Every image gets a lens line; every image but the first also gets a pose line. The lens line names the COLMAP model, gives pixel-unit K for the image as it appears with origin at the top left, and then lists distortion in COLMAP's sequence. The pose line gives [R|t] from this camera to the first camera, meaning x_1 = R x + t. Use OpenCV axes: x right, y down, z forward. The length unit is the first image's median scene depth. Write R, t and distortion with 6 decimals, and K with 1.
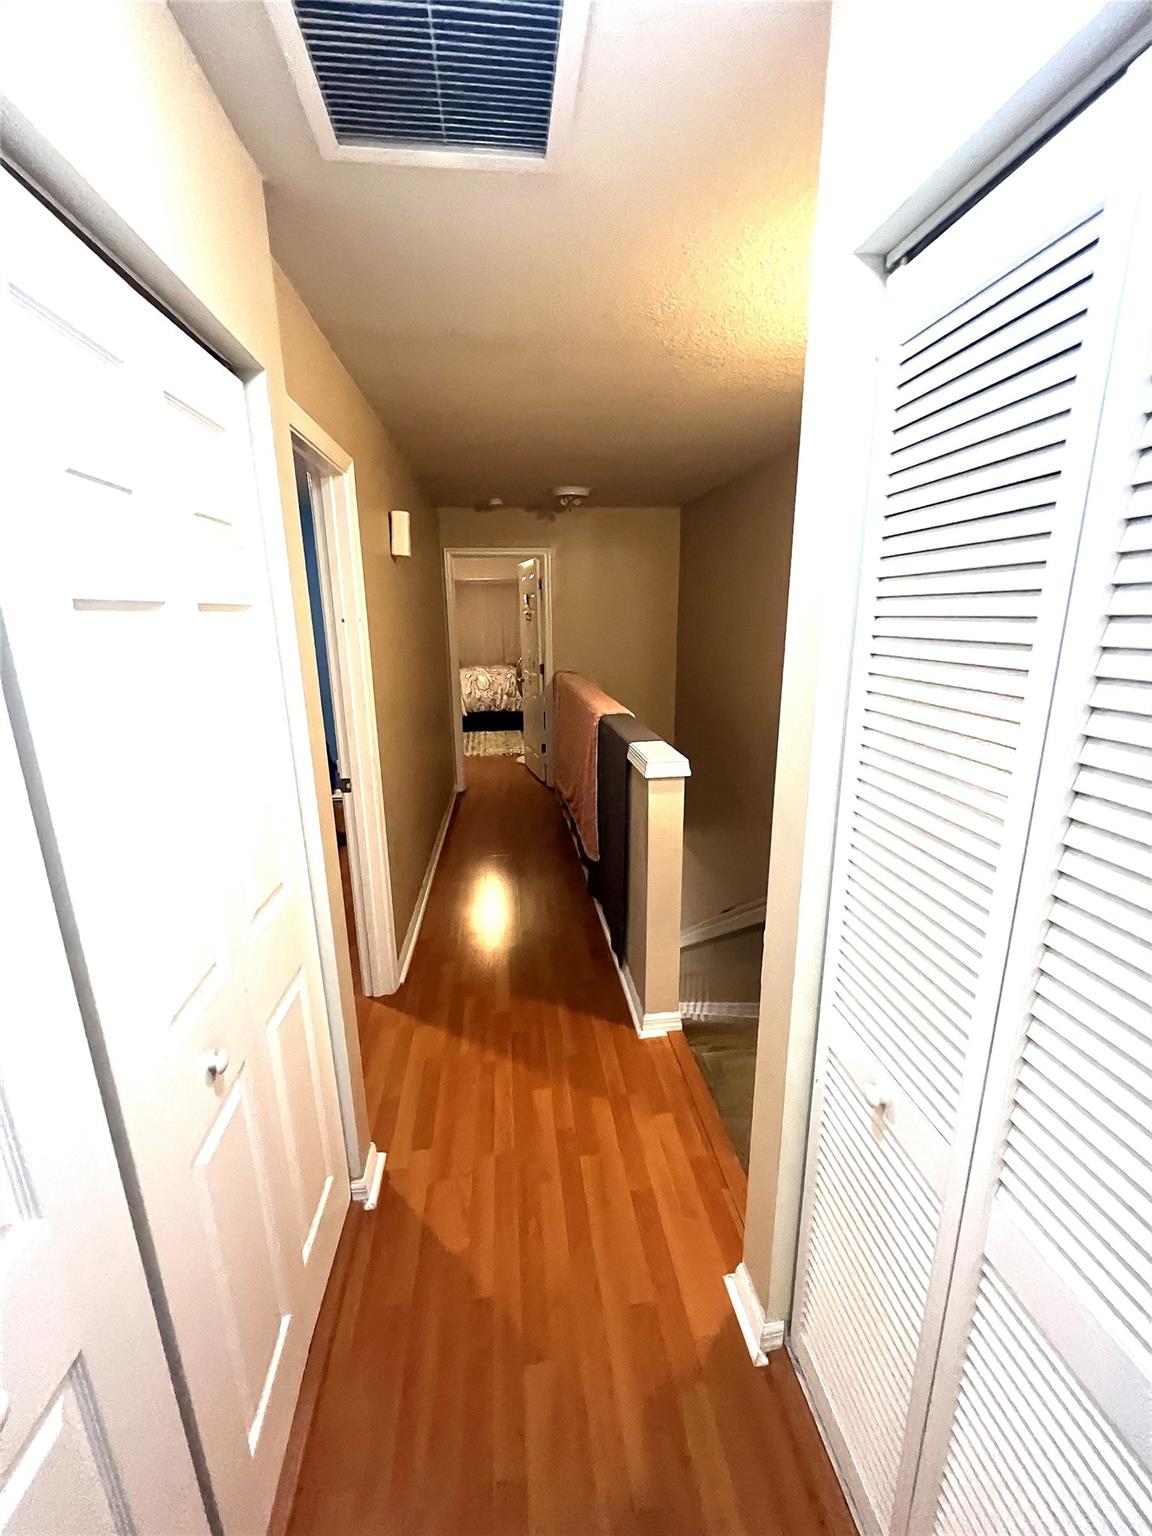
lens RADIAL K [[617.1, 0, 577.6], [0, 617.1, 771.1], [0, 0, 1]] dist [-0.000028, 0.000000]
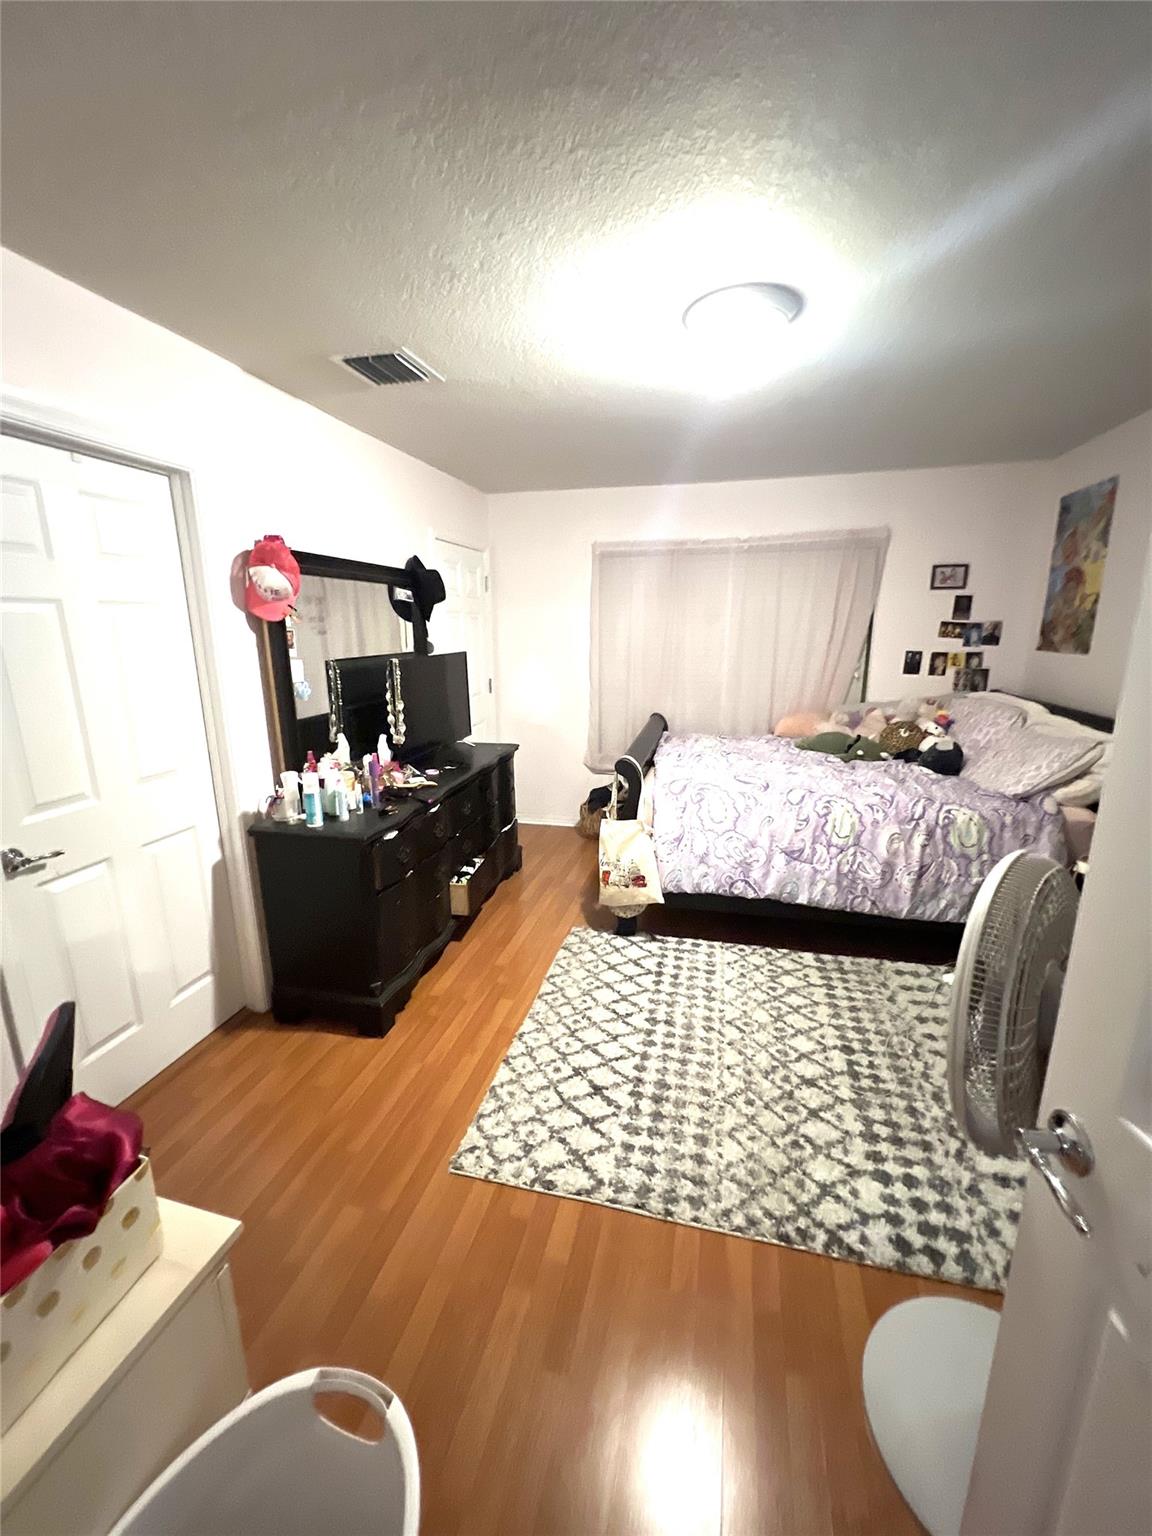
lens RADIAL K [[617.3, 0, 576.8], [0, 617.3, 768.4], [0, 0, 1]] dist [-0.000818, -0.000038]
pose [[0.930235, 0.102538, -0.352347, -0.107118], [-0.108316, 0.994111, 0.003333, -0.159696], [0.350614, 0.035065, 0.935863, 0.642435]]
